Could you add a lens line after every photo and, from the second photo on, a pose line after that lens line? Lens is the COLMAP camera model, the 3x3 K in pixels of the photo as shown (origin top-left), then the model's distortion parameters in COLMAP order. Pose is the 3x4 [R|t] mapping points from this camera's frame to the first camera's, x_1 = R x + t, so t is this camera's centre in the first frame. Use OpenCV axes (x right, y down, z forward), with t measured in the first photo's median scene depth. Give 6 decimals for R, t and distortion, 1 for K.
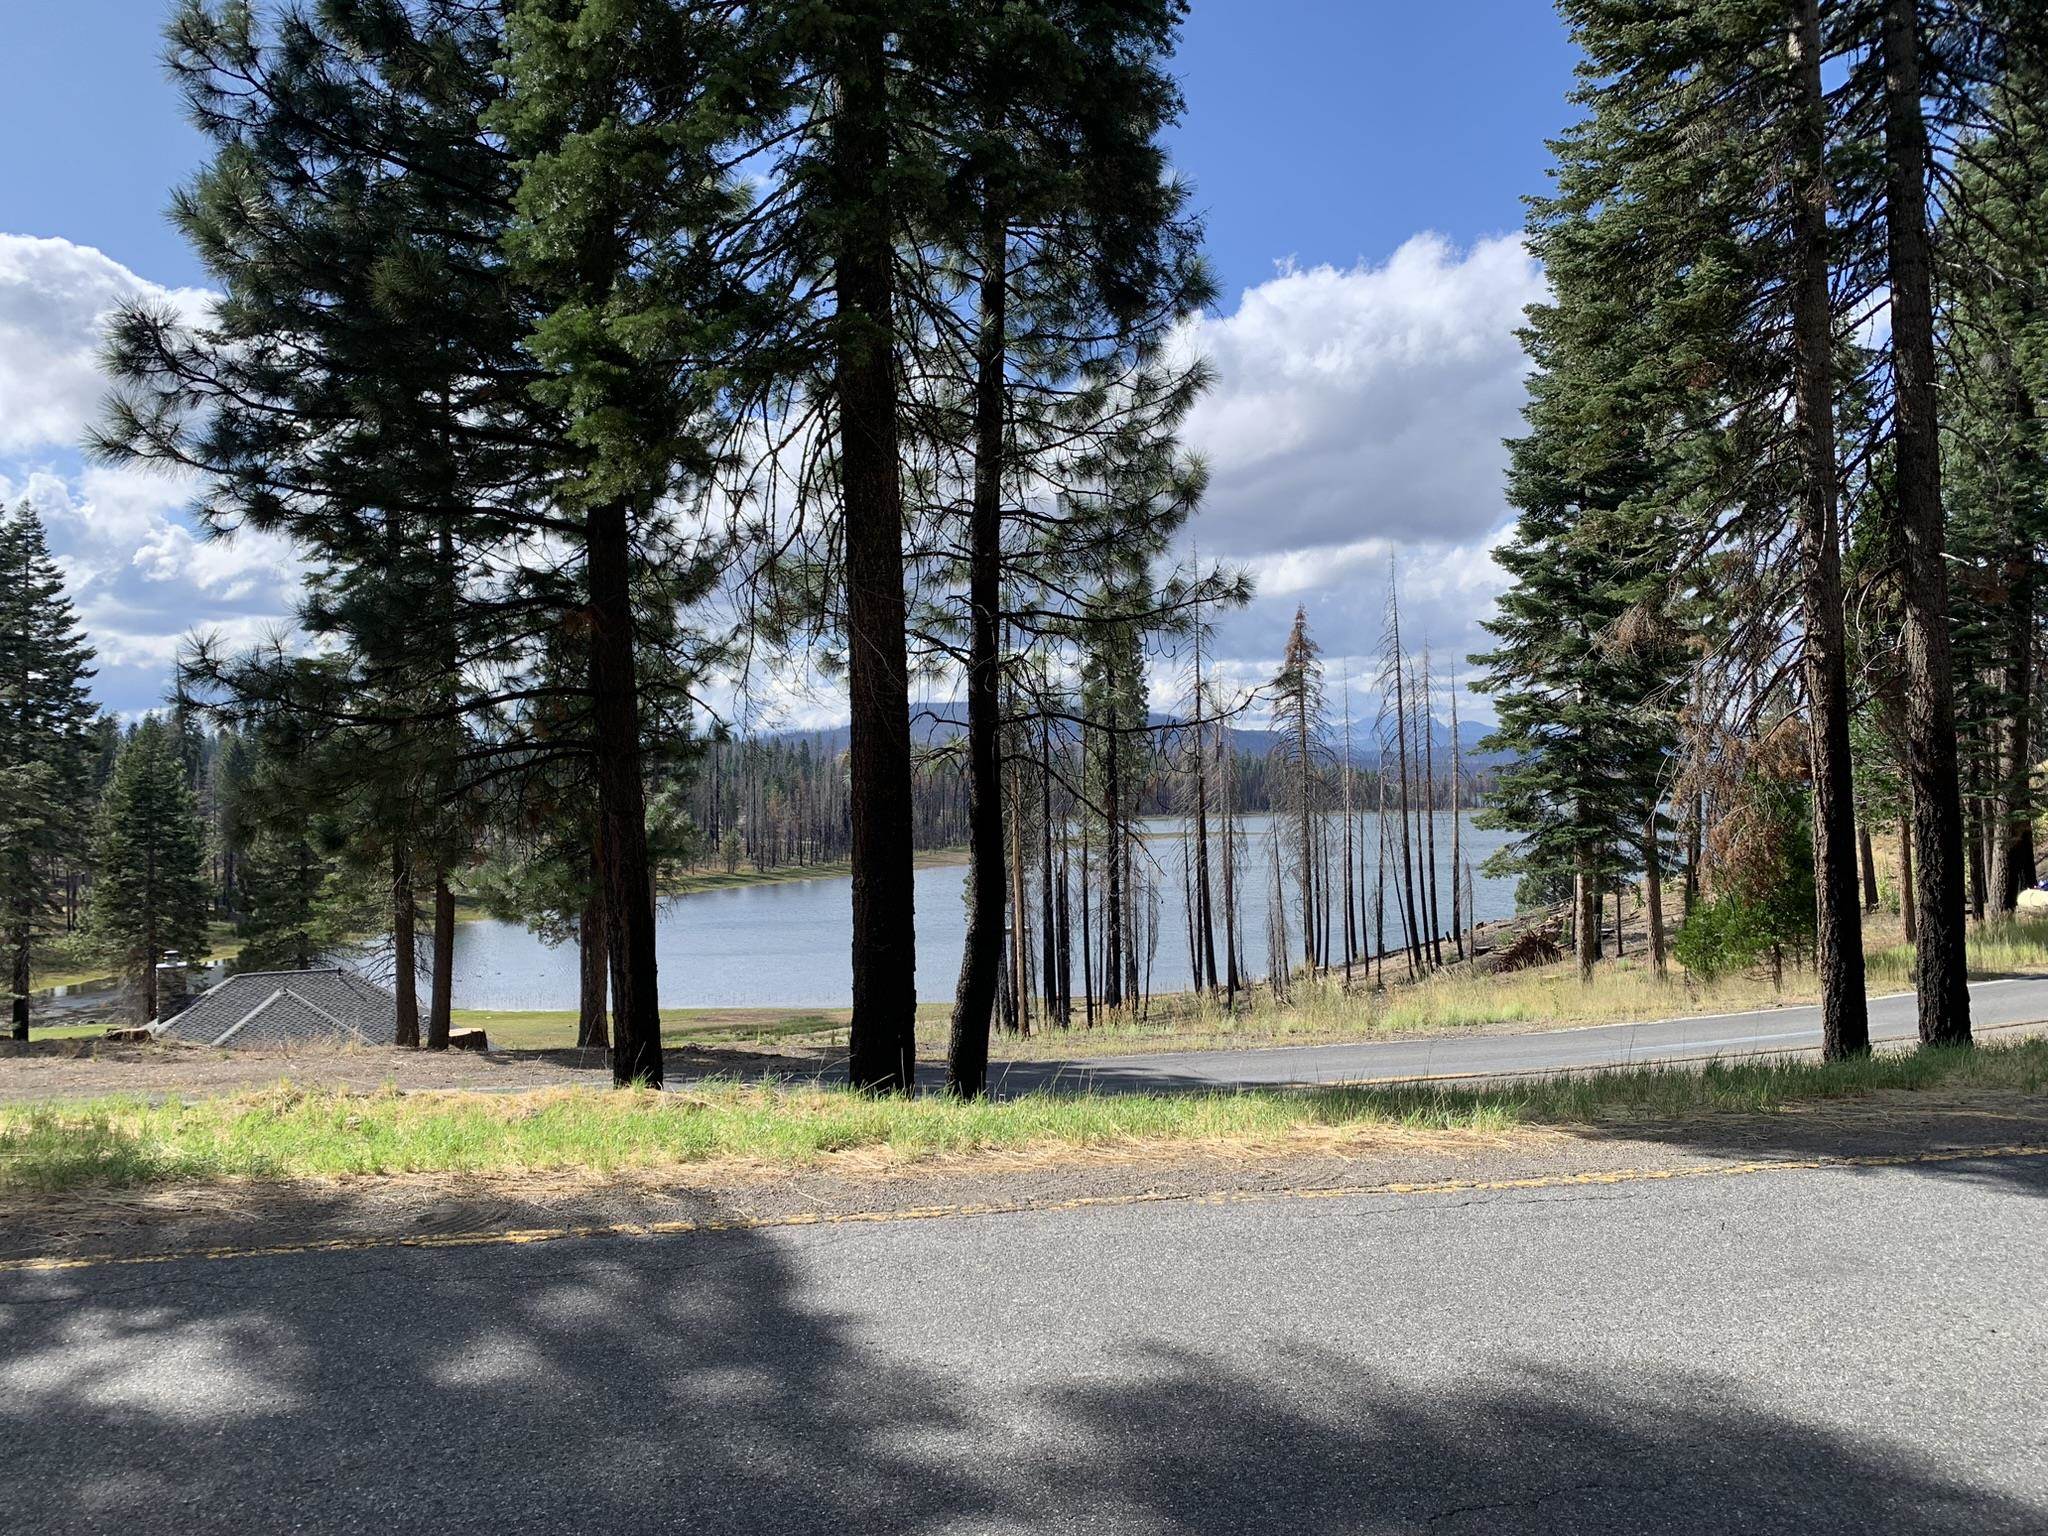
lens RADIAL K [[1531.9, 0, 1024.0], [0, 1531.9, 768.0], [0, 0, 1]] dist [0.043261, -0.052398]
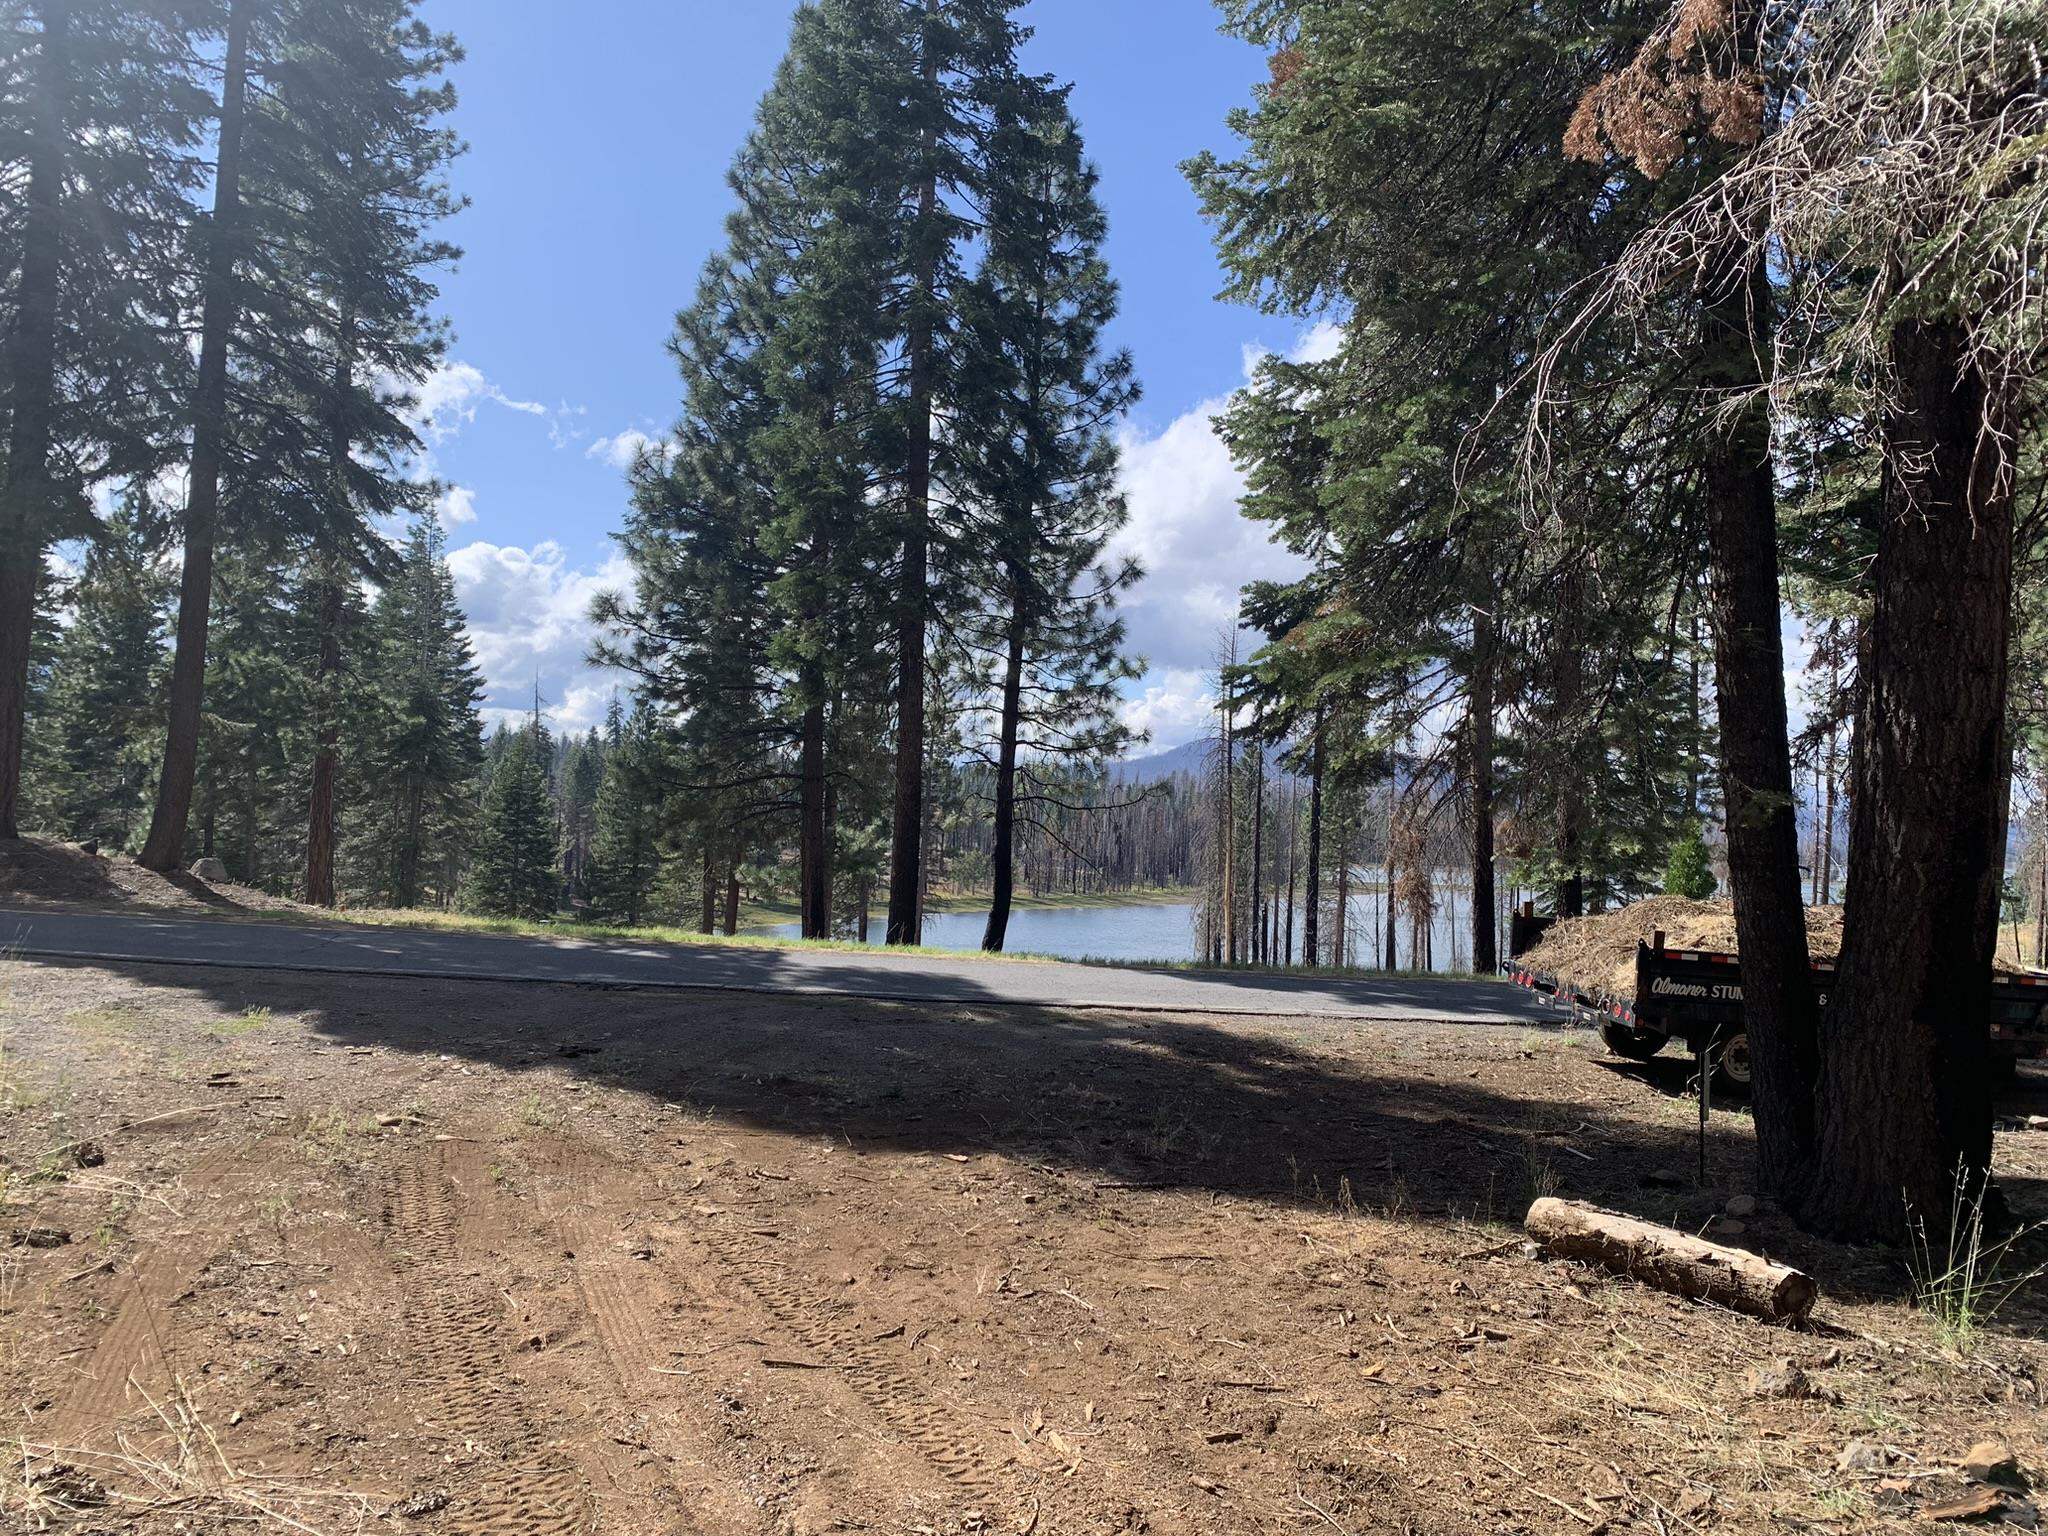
lens RADIAL K [[1586.3, 0, 1024.0], [0, 1586.3, 768.0], [0, 0, 1]] dist [0.054654, -0.032818]
pose [[0.980025, 0.044569, -0.193818, 0.066130], [-0.048460, 0.998707, -0.015374, -0.006989], [0.192882, 0.024459, 0.980917, -0.158736]]
